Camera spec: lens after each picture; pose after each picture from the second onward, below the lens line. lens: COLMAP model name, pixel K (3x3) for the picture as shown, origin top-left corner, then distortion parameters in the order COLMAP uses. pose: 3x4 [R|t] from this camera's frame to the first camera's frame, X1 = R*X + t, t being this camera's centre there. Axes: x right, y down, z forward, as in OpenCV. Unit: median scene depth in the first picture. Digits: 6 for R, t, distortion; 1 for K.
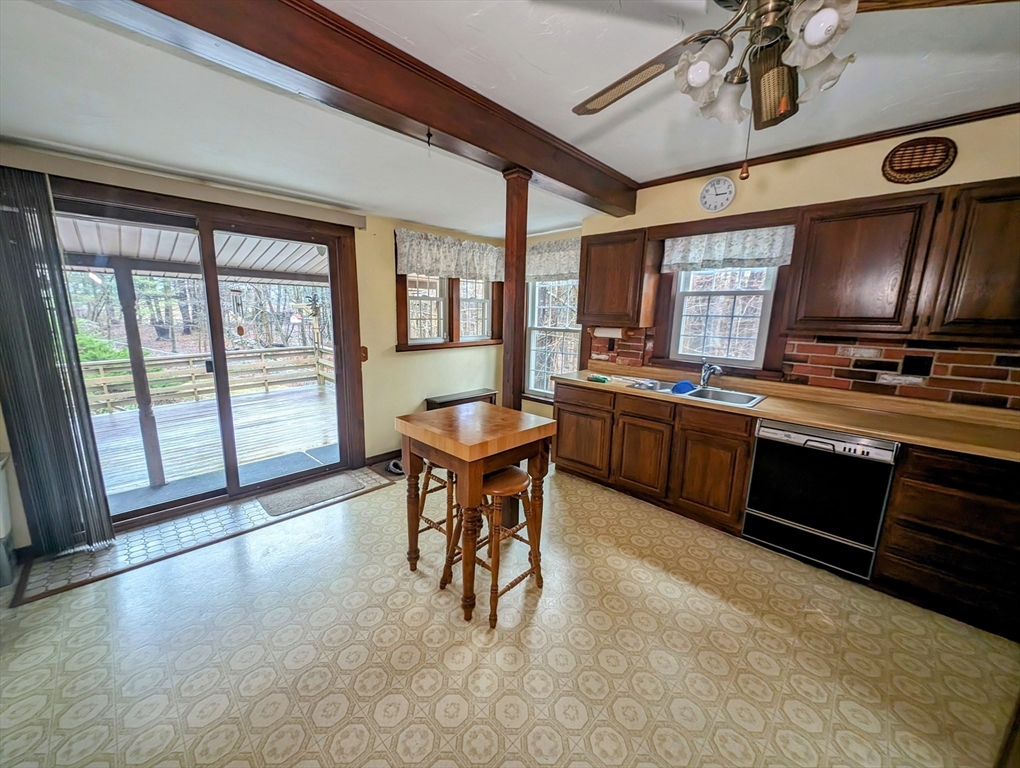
lens RADIAL K [[383.3, 0, 511.0], [0, 383.3, 386.0], [0, 0, 1]] dist [-0.000076, -0.000510]
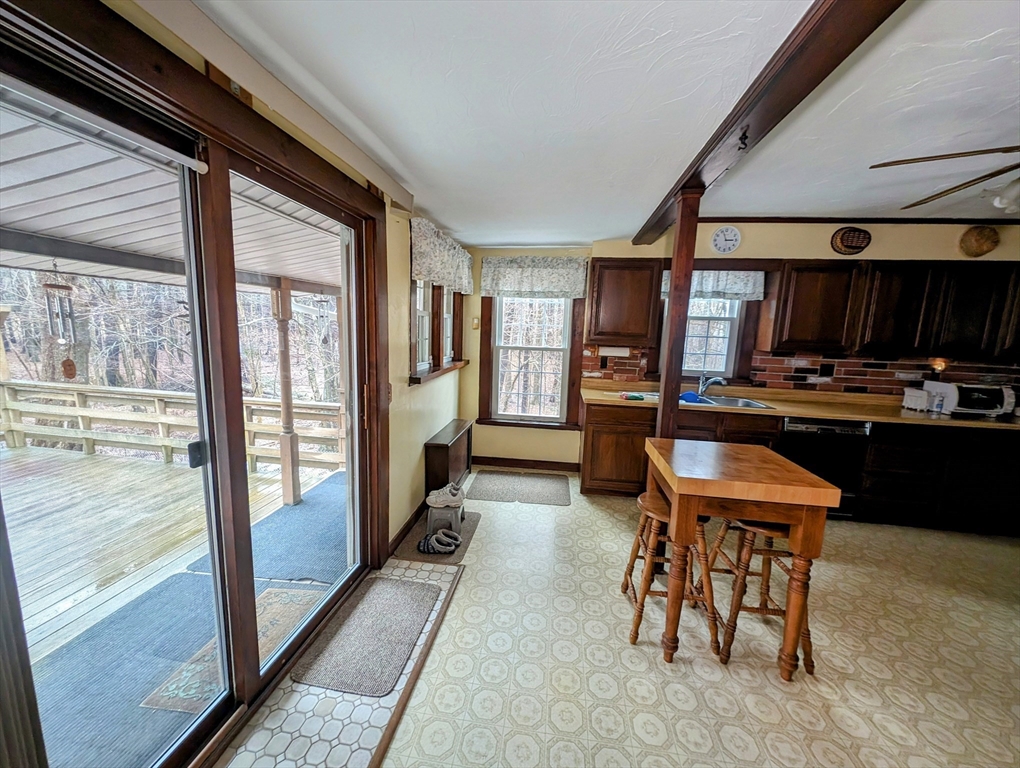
lens RADIAL K [[383.3, 0, 510.7], [0, 383.3, 383.2], [0, 0, 1]] dist [-0.000076, -0.000510]
pose [[0.815076, -0.076266, 0.574313, -0.806639], [0.093333, 0.995635, -0.000245, -0.109975], [-0.571787, 0.053802, 0.818636, 0.429192]]
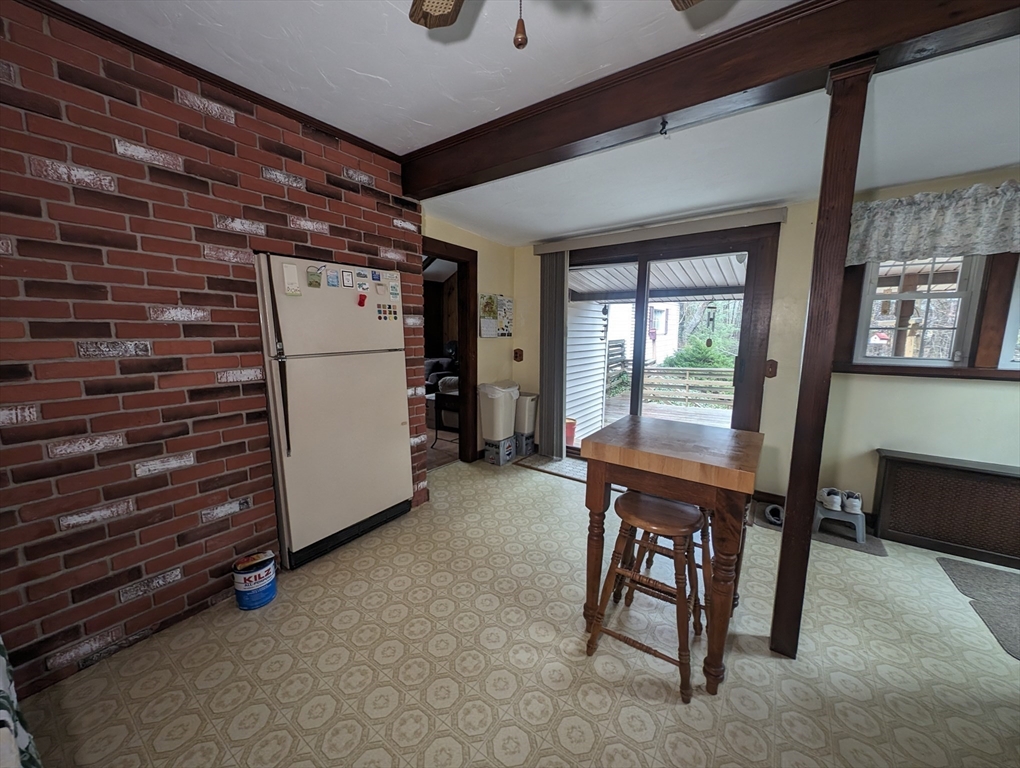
lens RADIAL K [[383.3, 0, 502.4], [0, 383.3, 385.8], [0, 0, 1]] dist [-0.000076, -0.000510]
pose [[0.137226, 0.121420, -0.983070, 0.514422], [-0.185506, 0.978049, 0.094906, -0.022048], [0.973014, 0.169342, 0.156738, 0.392651]]
